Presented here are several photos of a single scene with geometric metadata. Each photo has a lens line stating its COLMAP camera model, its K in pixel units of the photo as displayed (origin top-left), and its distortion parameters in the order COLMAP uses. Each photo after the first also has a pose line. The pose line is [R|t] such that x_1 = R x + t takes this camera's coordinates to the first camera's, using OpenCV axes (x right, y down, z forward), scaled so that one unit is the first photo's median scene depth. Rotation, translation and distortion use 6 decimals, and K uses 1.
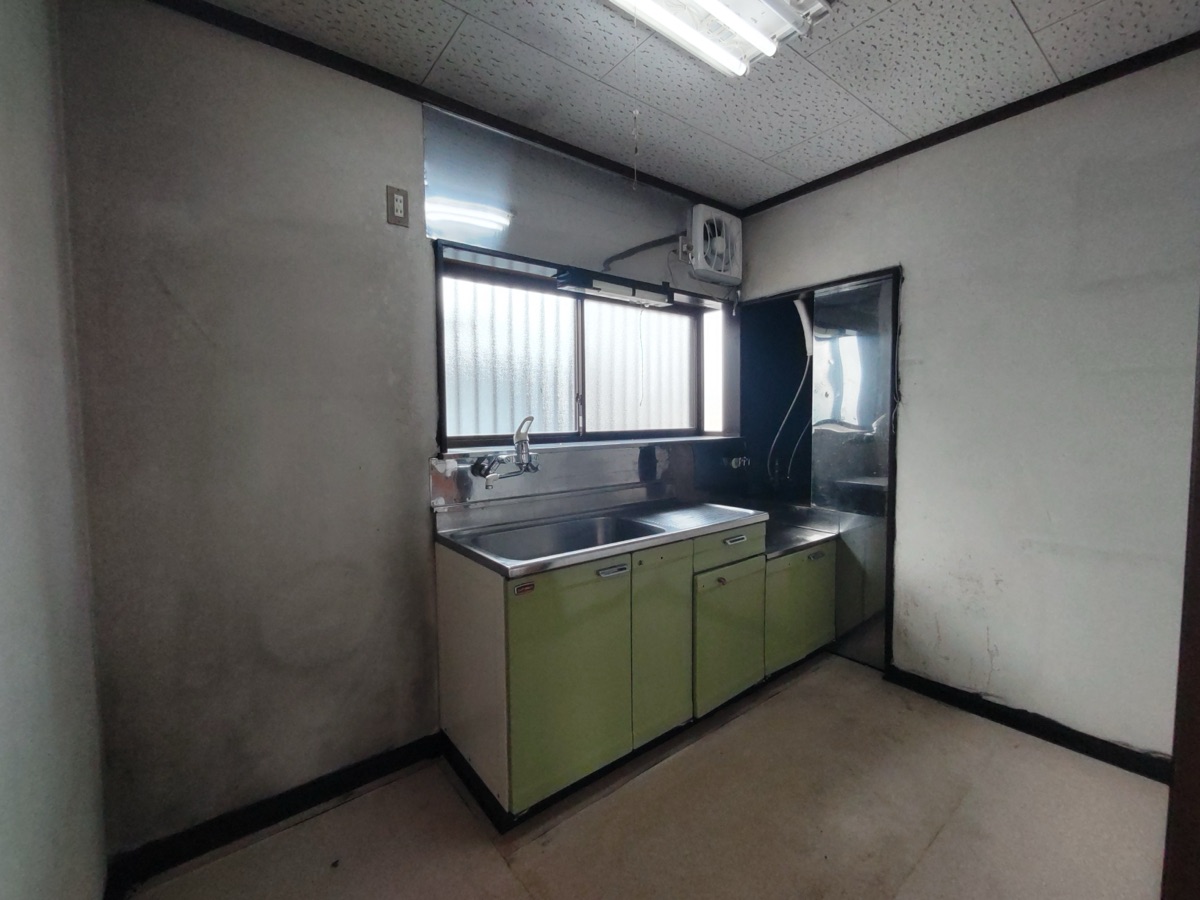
lens RADIAL K [[509.5, 0, 592.0], [0, 509.5, 442.3], [0, 0, 1]] dist [-0.006547, 0.000562]
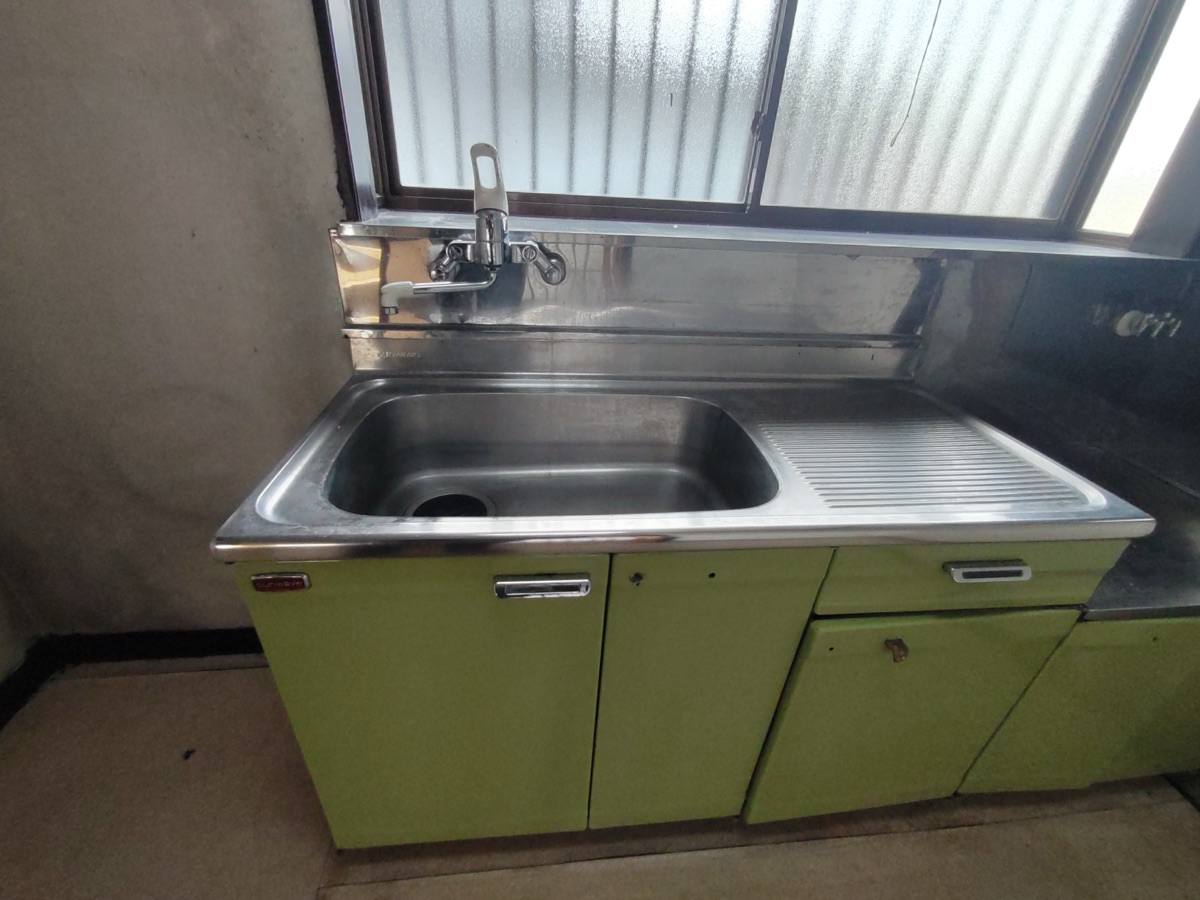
lens RADIAL K [[509.5, 0, 592.0], [0, 509.5, 442.3], [0, 0, 1]] dist [-0.006547, 0.000562]
pose [[0.847009, 0.299045, -0.439485, 0.165220], [-0.086383, 0.893198, 0.441287, -0.020750], [0.524512, -0.335811, 0.782380, 0.568869]]
